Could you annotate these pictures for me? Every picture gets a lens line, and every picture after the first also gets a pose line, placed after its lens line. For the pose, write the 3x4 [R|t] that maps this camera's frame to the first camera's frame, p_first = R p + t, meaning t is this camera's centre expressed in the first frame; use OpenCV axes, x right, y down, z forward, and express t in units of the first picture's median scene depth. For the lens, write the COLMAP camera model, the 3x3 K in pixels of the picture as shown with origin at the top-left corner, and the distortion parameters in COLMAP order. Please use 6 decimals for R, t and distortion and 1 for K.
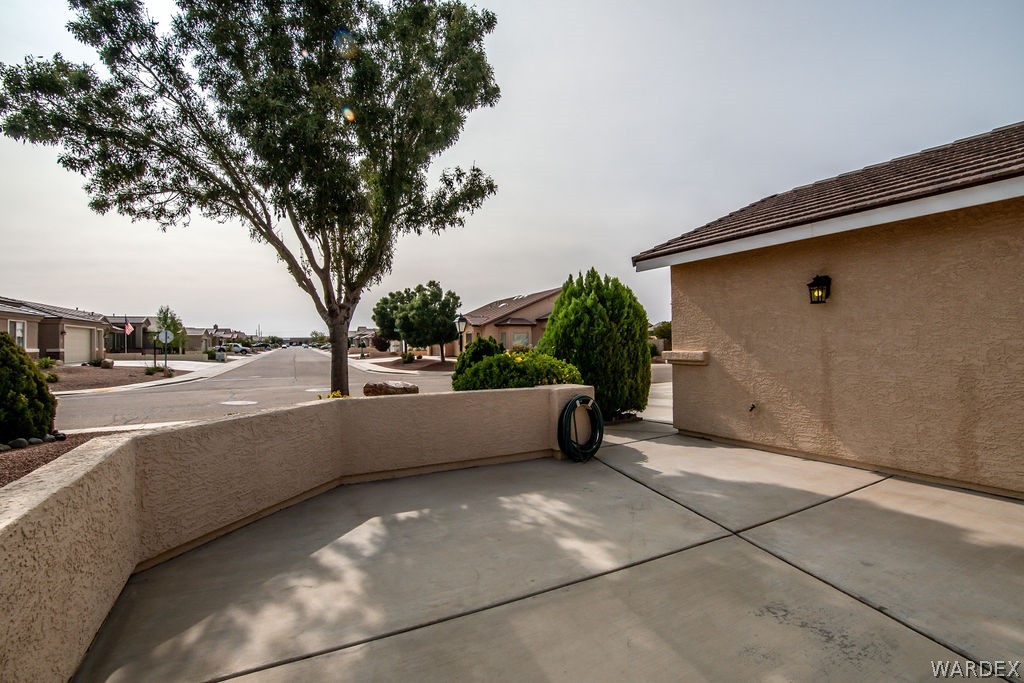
lens RADIAL K [[455.0, 0, 505.5], [0, 455.0, 344.2], [0, 0, 1]] dist [-0.035952, 0.008041]
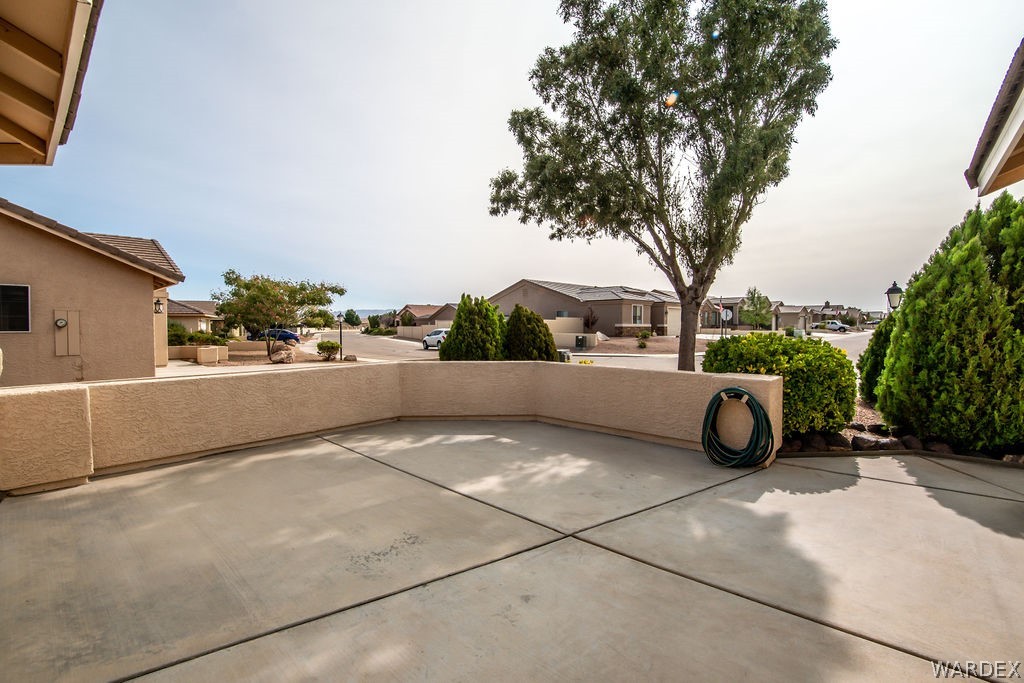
lens RADIAL K [[455.0, 0, 509.7], [0, 455.0, 342.7], [0, 0, 1]] dist [-0.035952, 0.008041]
pose [[0.348637, 0.046195, -0.936119, 0.548988], [-0.001306, 0.998808, 0.048802, -0.004704], [0.937257, -0.015791, 0.348282, 0.242631]]
